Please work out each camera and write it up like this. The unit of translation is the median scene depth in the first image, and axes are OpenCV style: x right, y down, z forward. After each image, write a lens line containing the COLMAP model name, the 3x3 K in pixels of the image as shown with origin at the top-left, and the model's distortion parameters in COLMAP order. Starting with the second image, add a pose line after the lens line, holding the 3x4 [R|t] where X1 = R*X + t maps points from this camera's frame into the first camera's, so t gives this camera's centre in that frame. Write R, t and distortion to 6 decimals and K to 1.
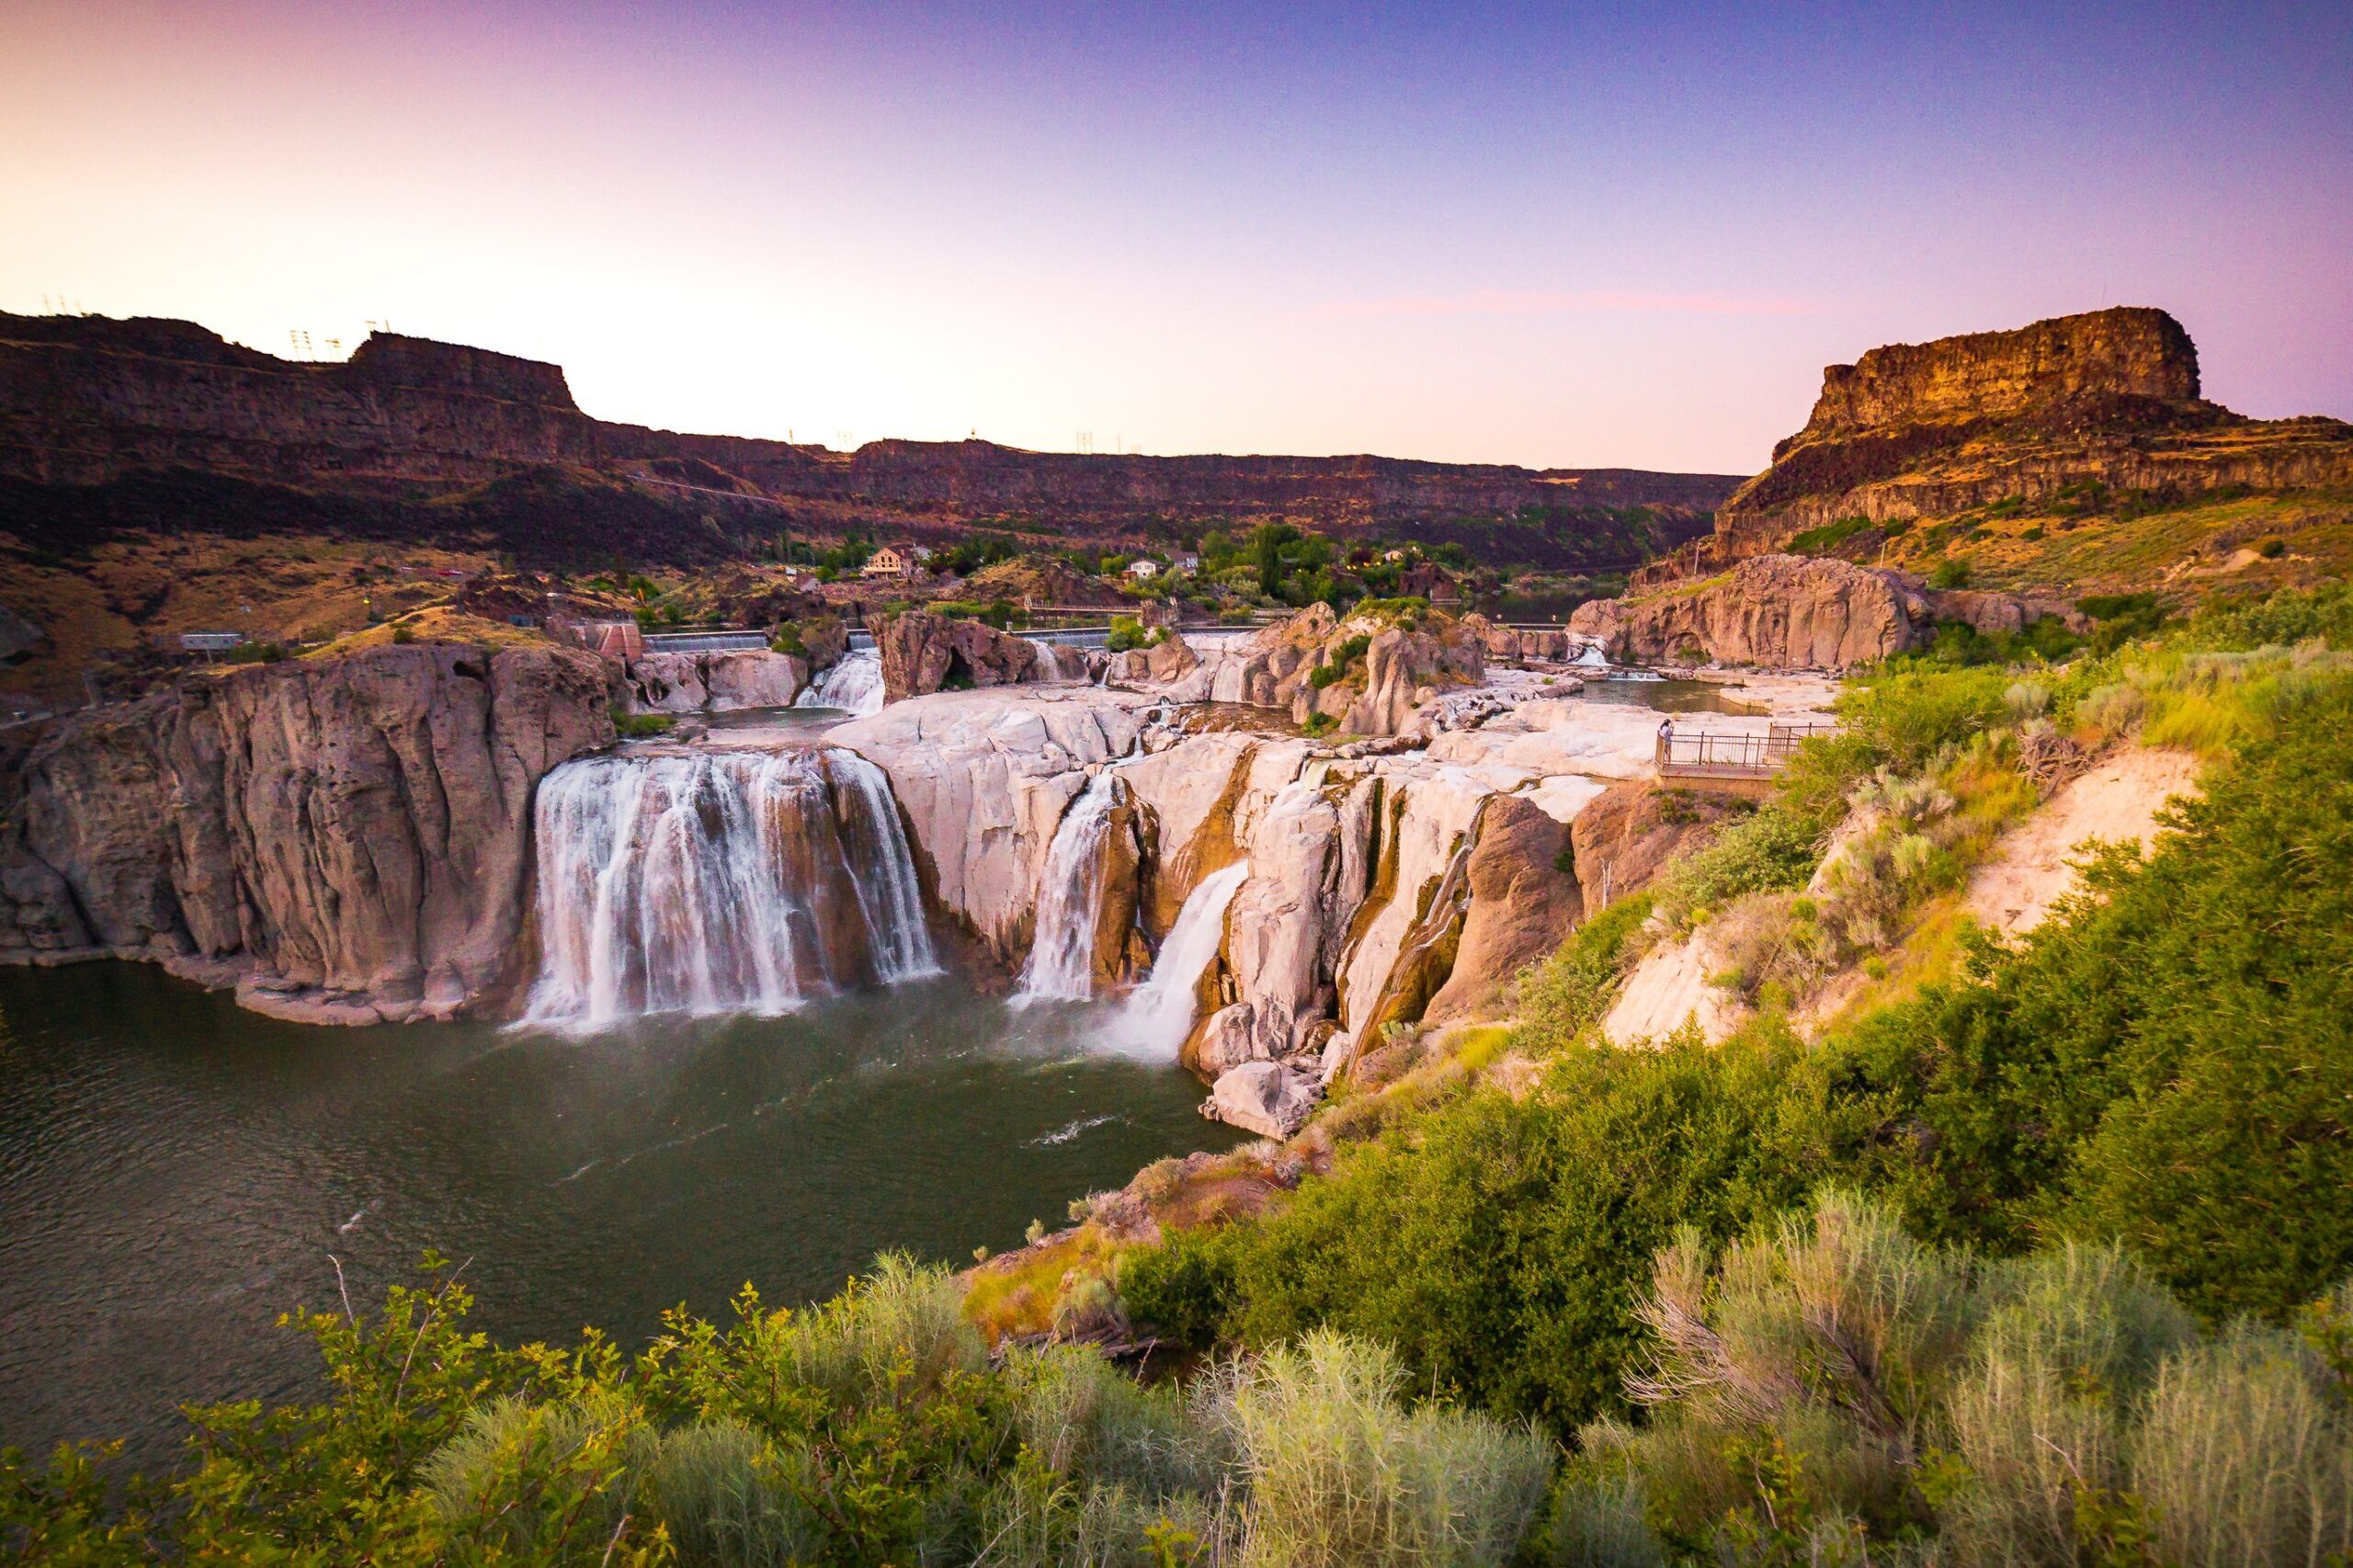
lens RADIAL K [[1094.9, 0, 1279.5], [0, 1094.9, 909.9], [0, 0, 1]] dist [-0.030063, 0.010015]
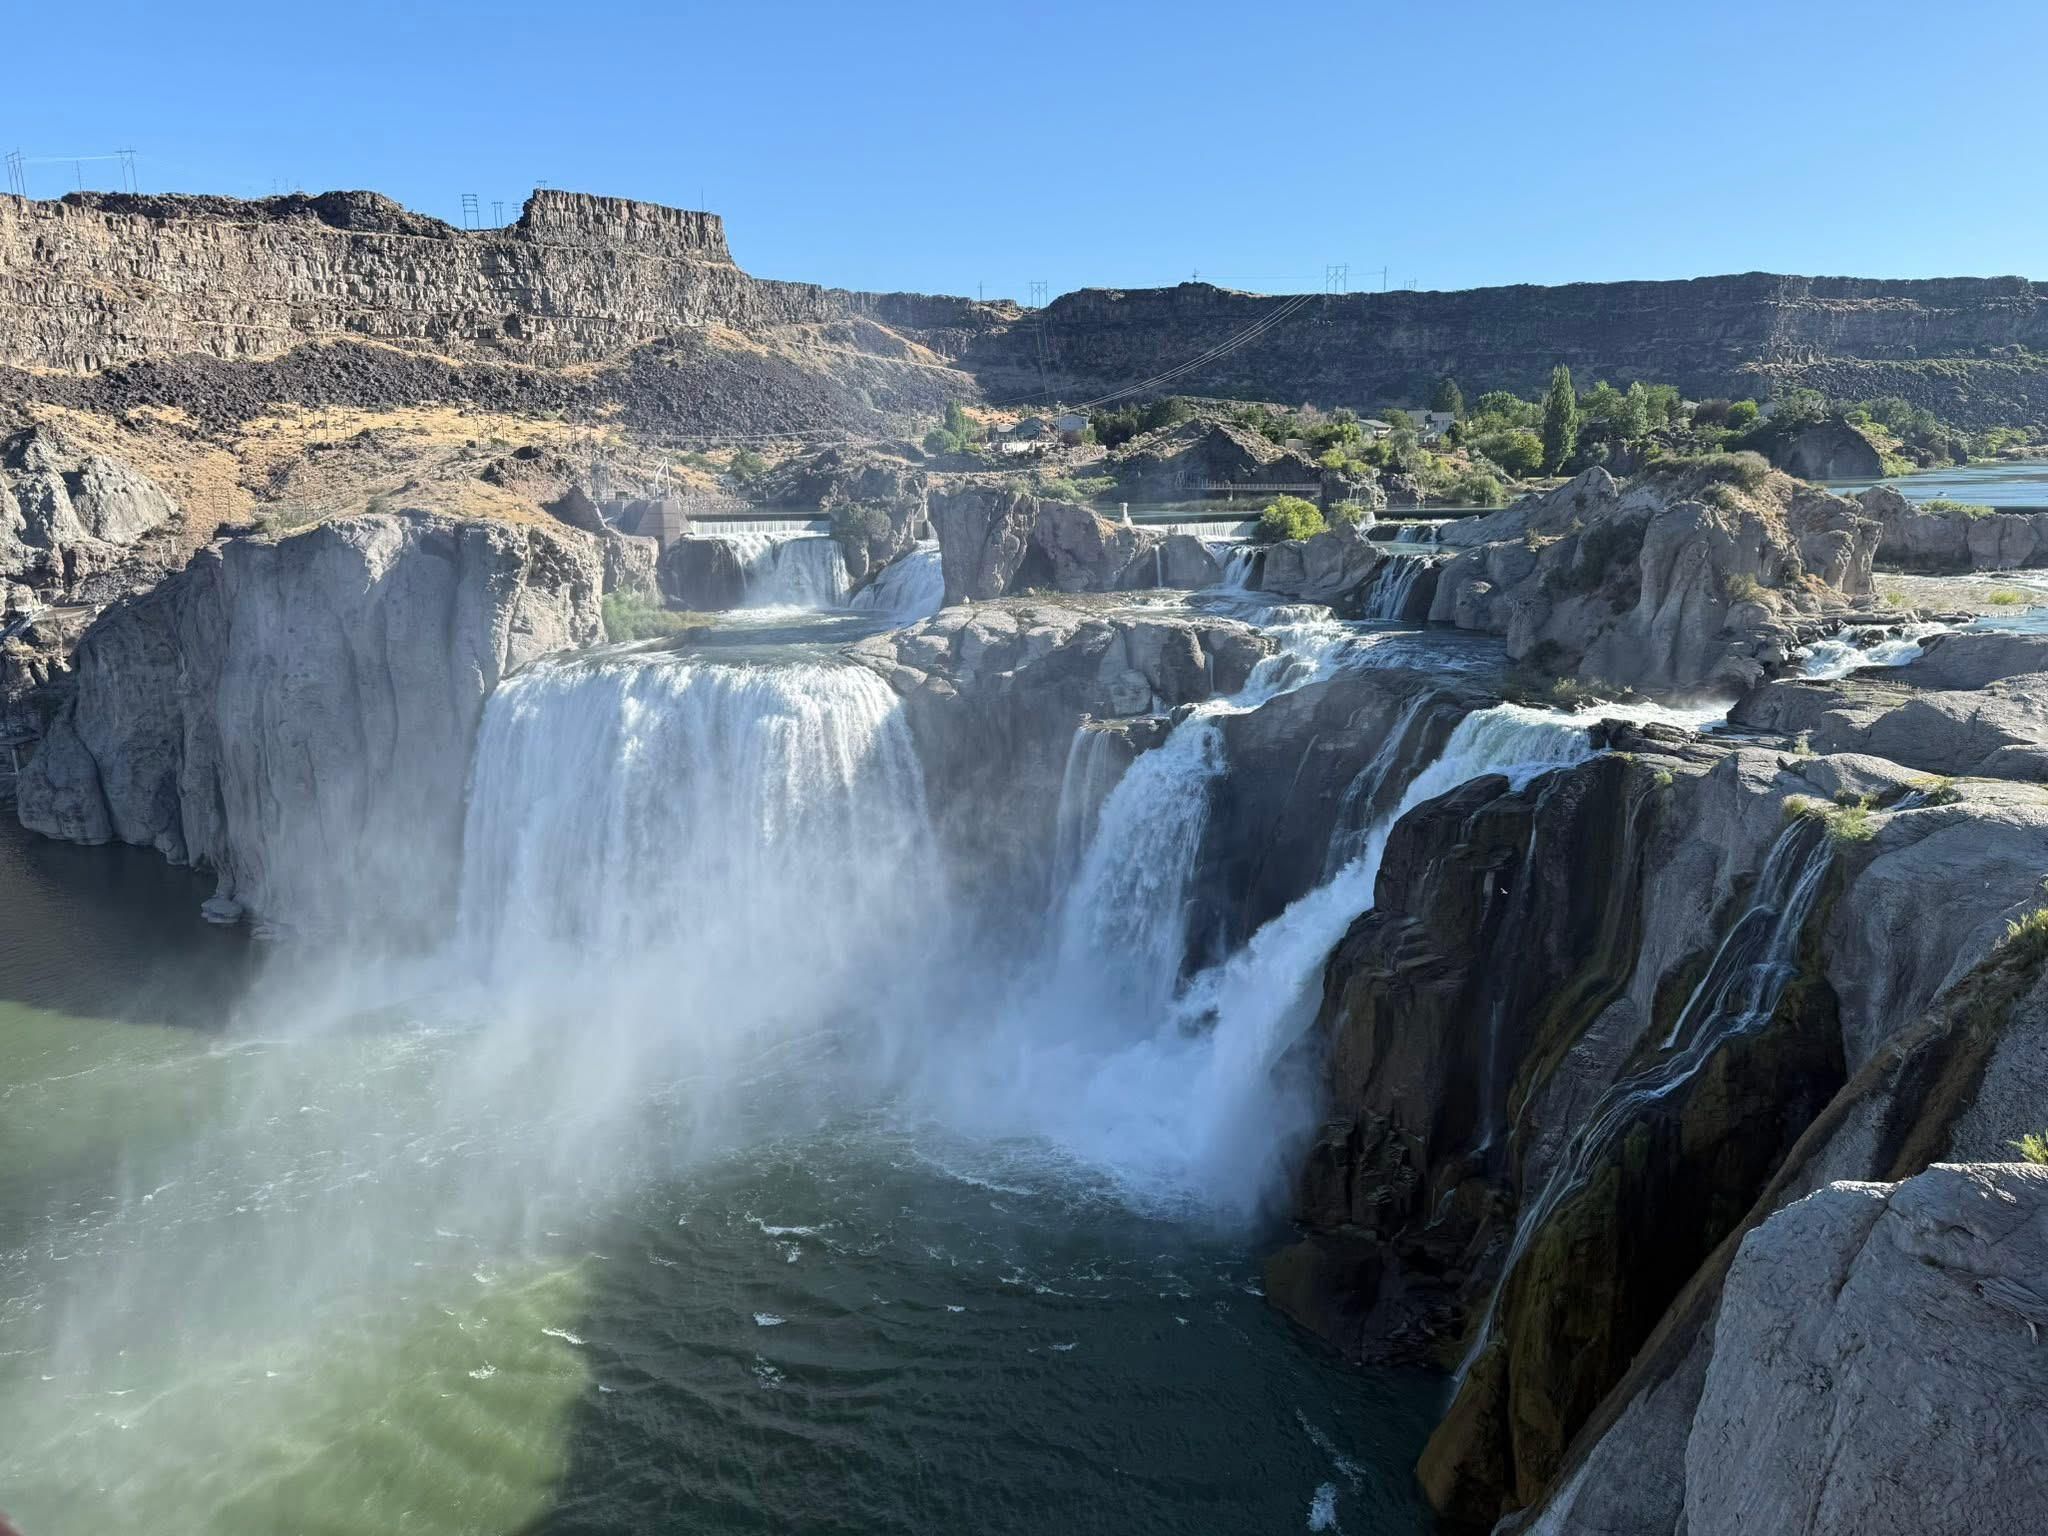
lens RADIAL K [[1414.7, 0, 1012.4], [0, 1414.7, 781.9], [0, 0, 1]] dist [0.039654, -0.048496]
pose [[0.921884, 0.074371, -0.380262, 0.054214], [-0.102932, 0.993150, -0.055304, -0.024169], [0.373544, 0.090125, 0.923224, 0.142942]]
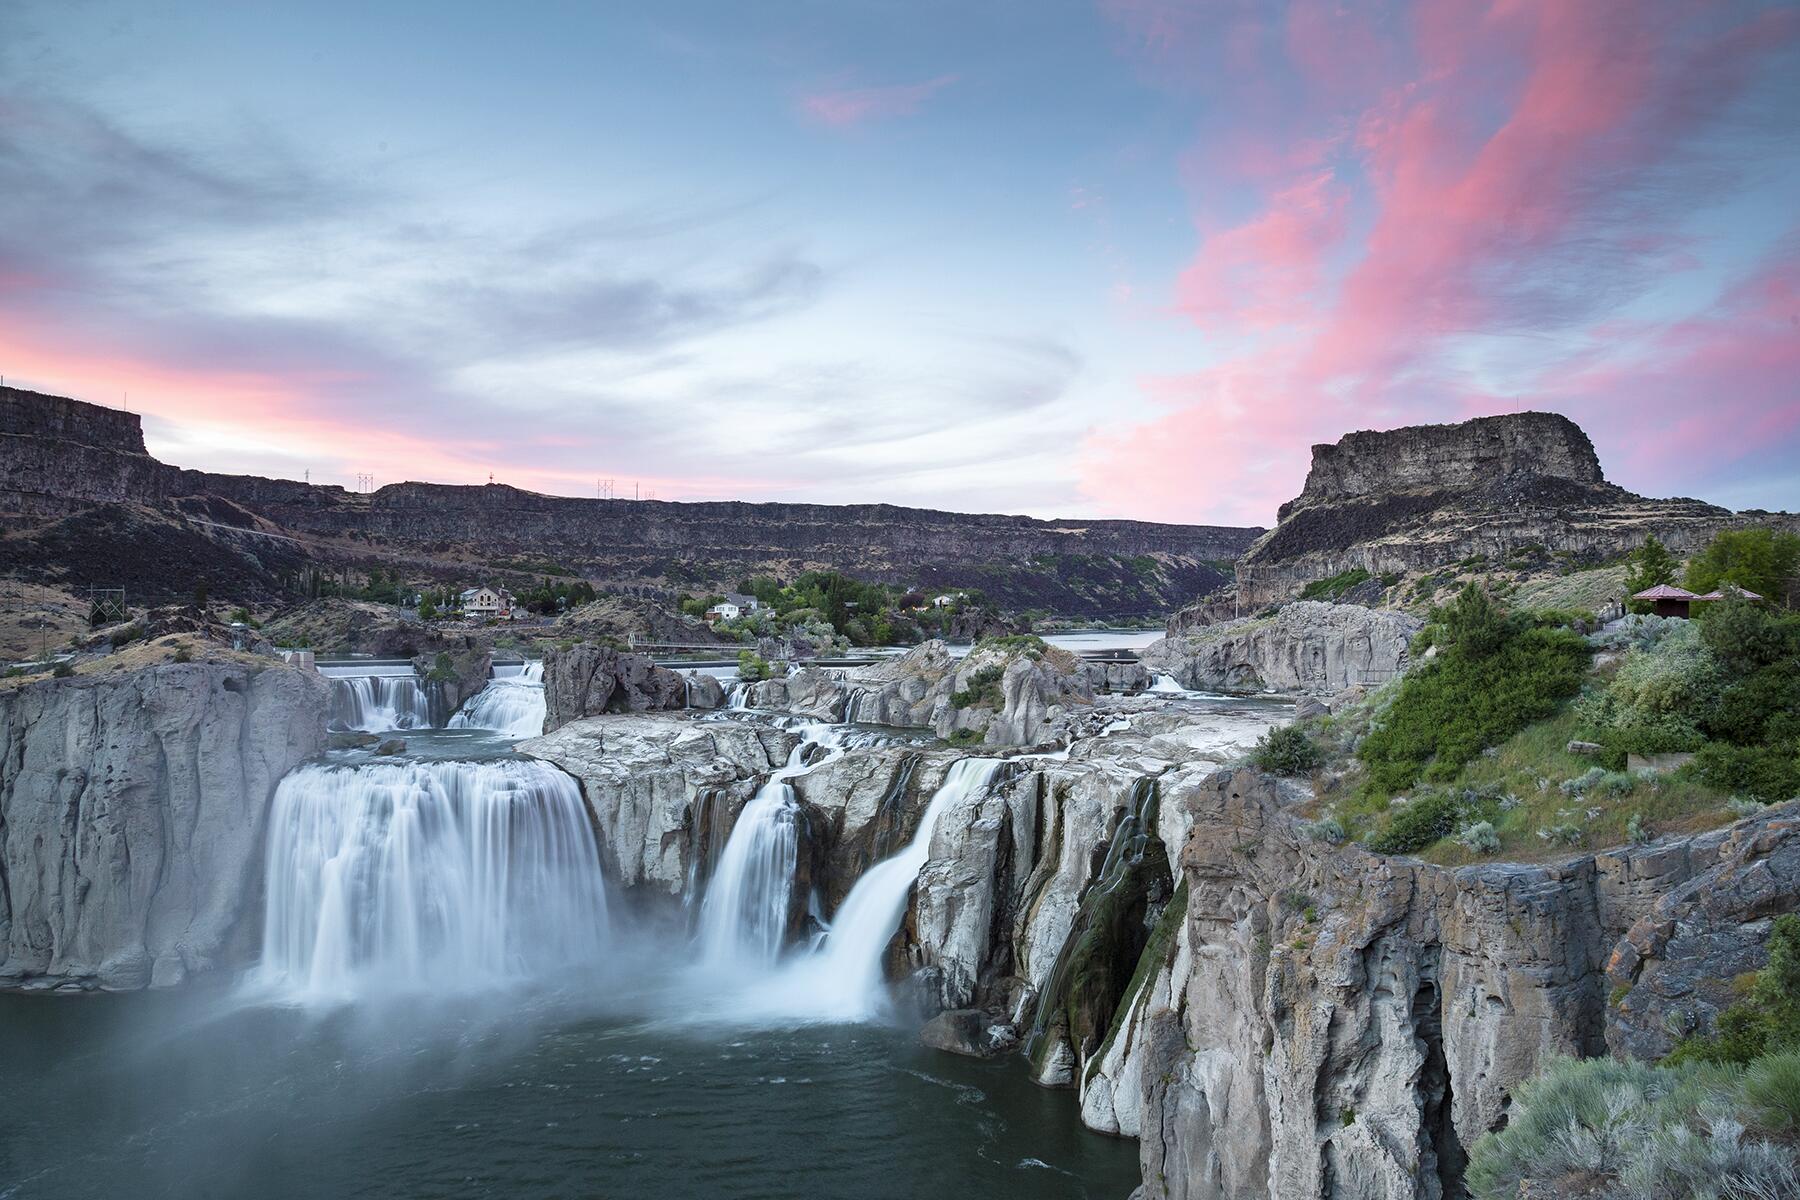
lens RADIAL K [[1234.4, 0, 890.8], [0, 1234.4, 600.5], [0, 0, 1]] dist [-0.111597, 0.035698]
pose [[0.993854, 0.008972, 0.110334, -0.152092], [0.025384, 0.951681, -0.306038, 0.075770], [-0.107749, 0.306957, 0.945604, -0.235502]]
